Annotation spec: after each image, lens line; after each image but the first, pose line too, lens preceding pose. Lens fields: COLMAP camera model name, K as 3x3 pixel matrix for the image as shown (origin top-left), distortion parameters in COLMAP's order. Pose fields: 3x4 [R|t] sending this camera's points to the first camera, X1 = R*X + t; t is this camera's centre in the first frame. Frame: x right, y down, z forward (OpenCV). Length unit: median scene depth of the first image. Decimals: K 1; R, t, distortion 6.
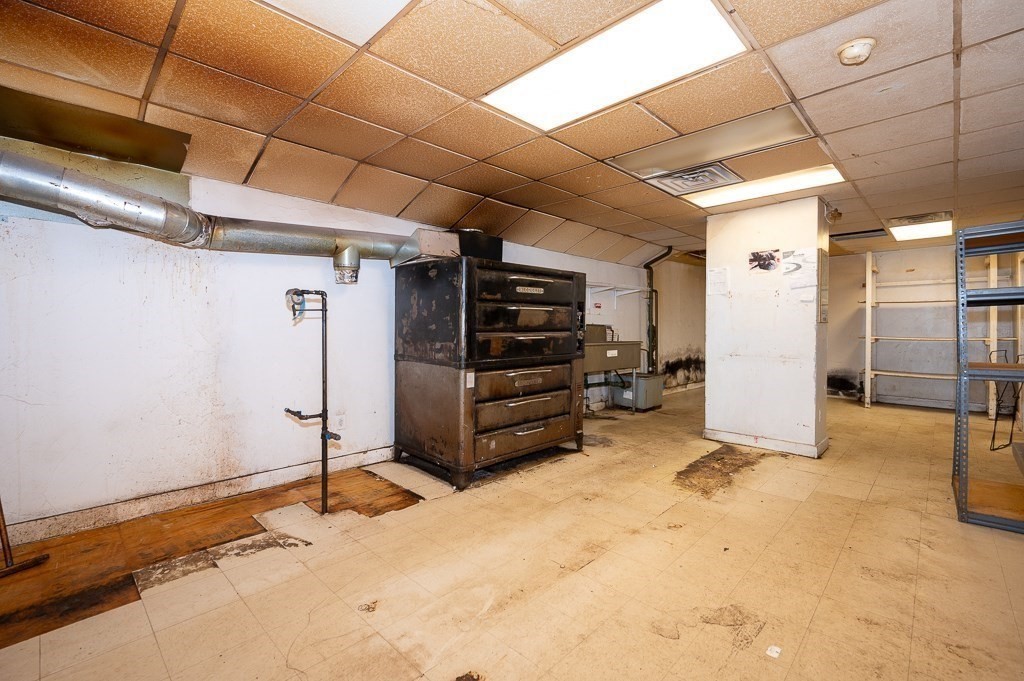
lens RADIAL K [[447.7, 0, 509.6], [0, 447.7, 332.6], [0, 0, 1]] dist [0.003435, 0.000646]
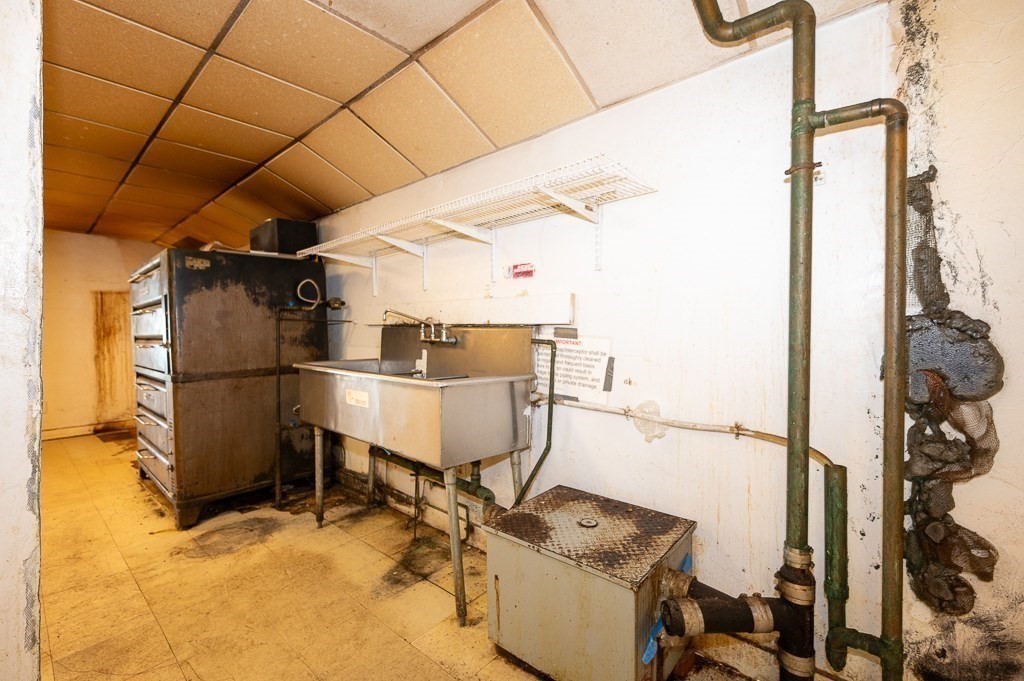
lens RADIAL K [[447.7, 0, 511.5], [0, 447.7, 339.4], [0, 0, 1]] dist [0.003435, 0.000646]
pose [[0.049138, 0.013130, -0.998706, 1.243018], [-0.003869, 0.999909, 0.012955, -0.021938], [0.998784, 0.003227, 0.049185, 2.187997]]
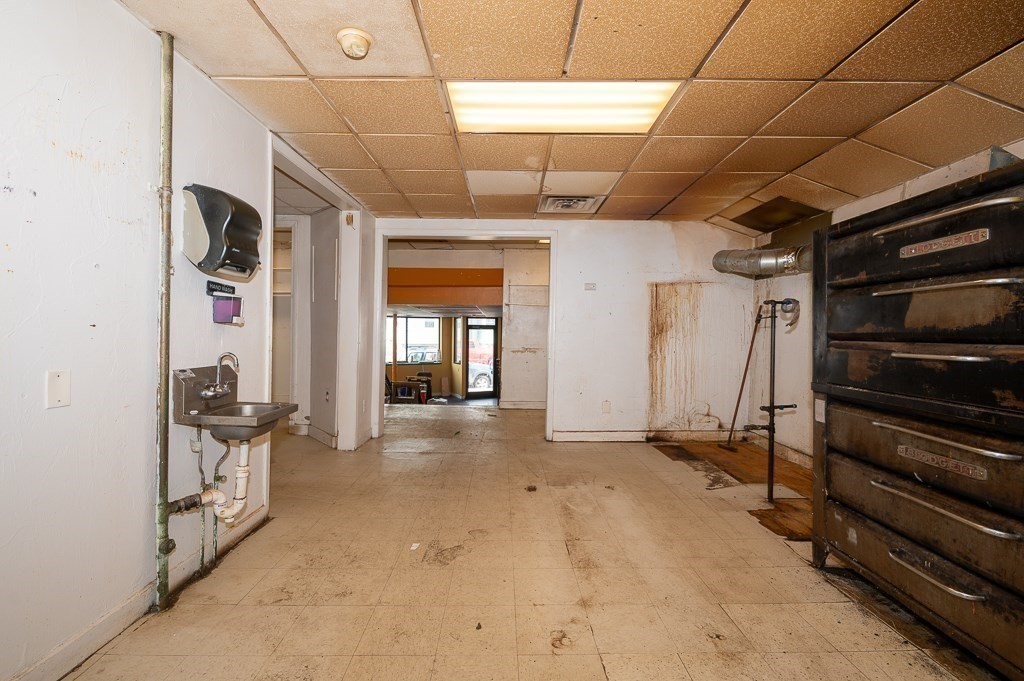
lens RADIAL K [[447.7, 0, 510.1], [0, 447.7, 335.5], [0, 0, 1]] dist [0.003435, 0.000646]
pose [[-0.710320, -0.001282, -0.703878, 0.783654], [-0.015329, 0.999789, 0.013649, -0.010004], [0.703712, 0.020485, -0.710190, 1.256242]]
